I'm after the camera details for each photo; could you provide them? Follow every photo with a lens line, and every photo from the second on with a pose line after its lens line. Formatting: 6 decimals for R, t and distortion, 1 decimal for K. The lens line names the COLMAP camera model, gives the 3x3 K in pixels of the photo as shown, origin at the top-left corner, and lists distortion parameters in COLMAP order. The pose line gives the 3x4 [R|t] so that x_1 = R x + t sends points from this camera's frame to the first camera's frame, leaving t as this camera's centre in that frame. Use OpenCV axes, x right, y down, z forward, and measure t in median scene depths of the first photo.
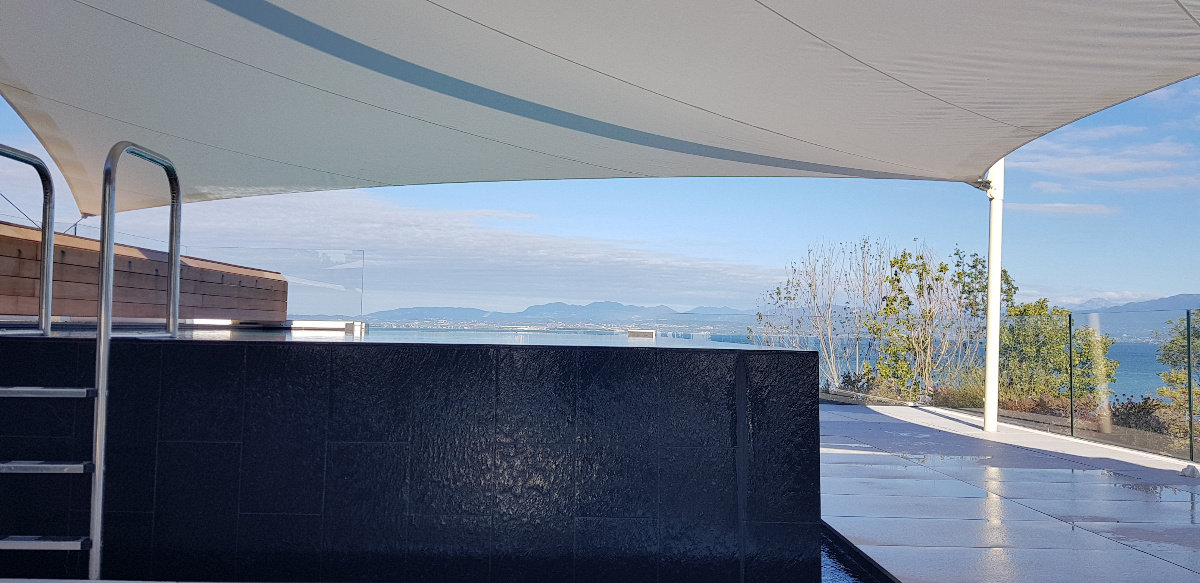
lens RADIAL K [[919.2, 0, 582.3], [0, 919.2, 288.7], [0, 0, 1]] dist [0.088057, -0.155704]
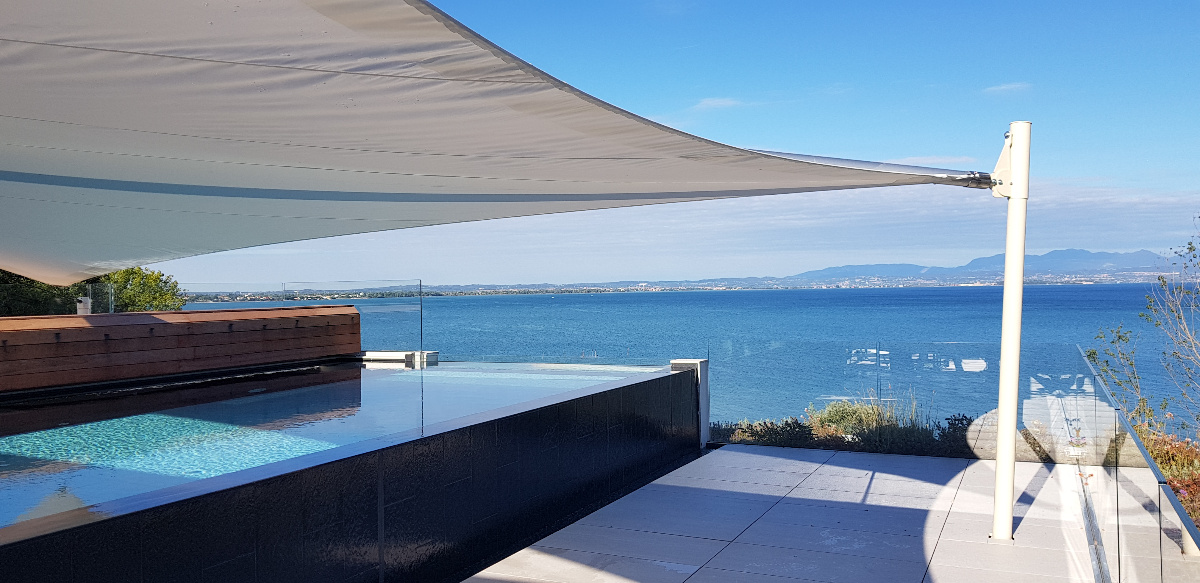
lens RADIAL K [[919.2, 0, 582.3], [0, 919.2, 288.7], [0, 0, 1]] dist [0.088057, -0.155704]
pose [[0.894330, -0.034880, -0.446045, 0.104375], [0.054377, 0.998040, 0.030983, -0.015462], [0.444090, -0.051964, 0.894474, 0.055851]]
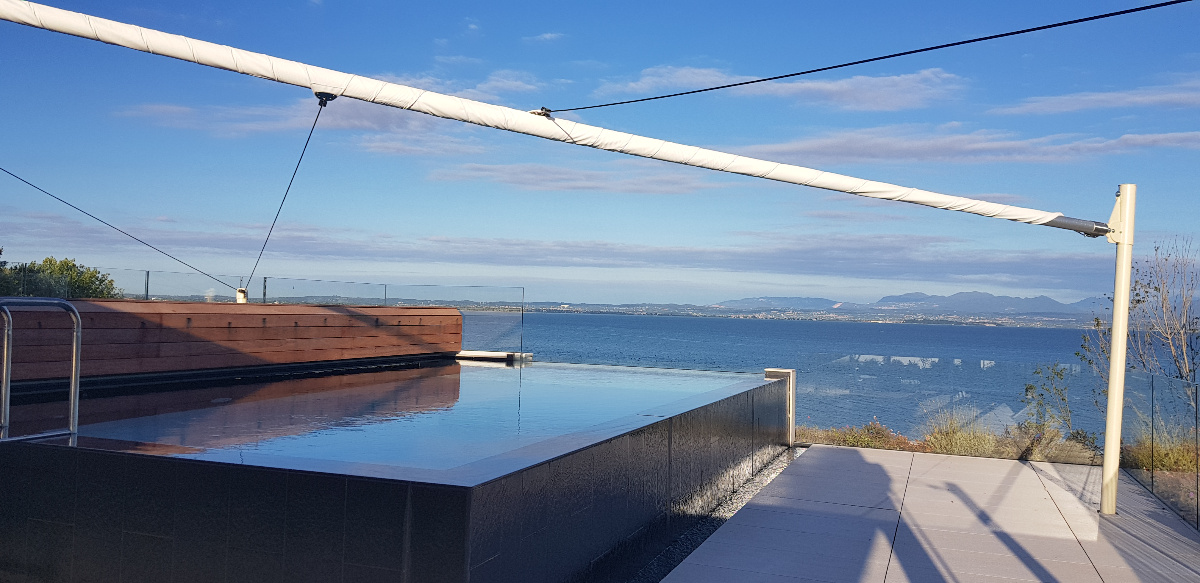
lens RADIAL K [[919.2, 0, 582.3], [0, 919.2, 288.7], [0, 0, 1]] dist [0.088057, -0.155704]
pose [[0.929996, -0.000430, -0.367568, 0.066434], [0.004881, 0.999926, 0.011179, -0.015129], [0.367536, -0.012191, 0.929929, 0.003257]]
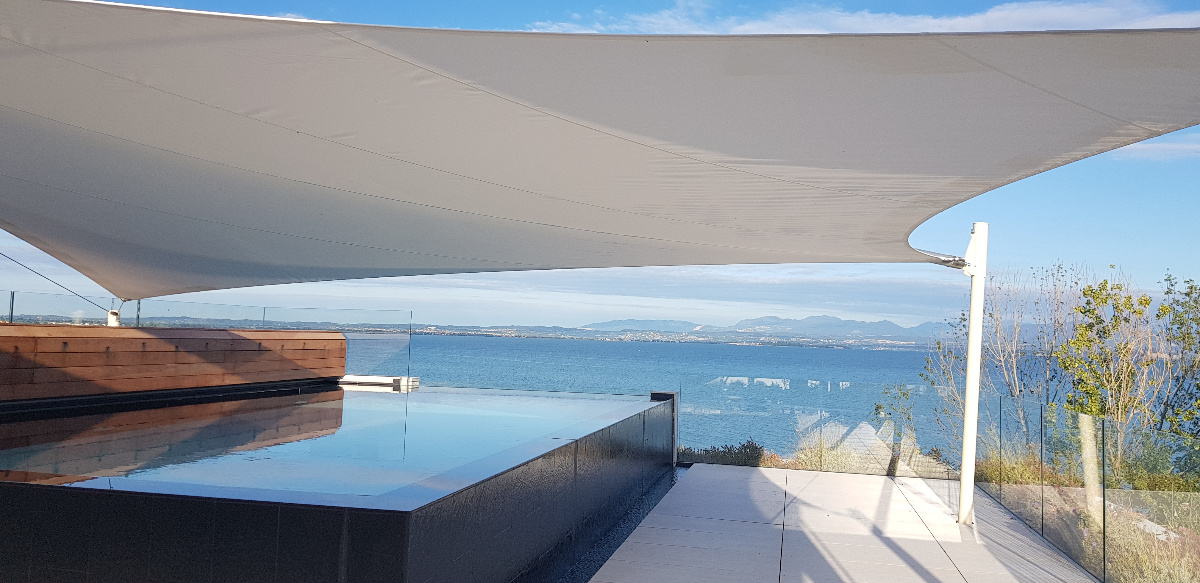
lens RADIAL K [[919.2, 0, 582.3], [0, 919.2, 288.7], [0, 0, 1]] dist [0.088057, -0.155704]
pose [[0.973096, 0.000323, -0.230399, 0.060890], [-0.003373, 0.999912, -0.012846, -0.015910], [0.230374, 0.013278, 0.973011, -0.003331]]
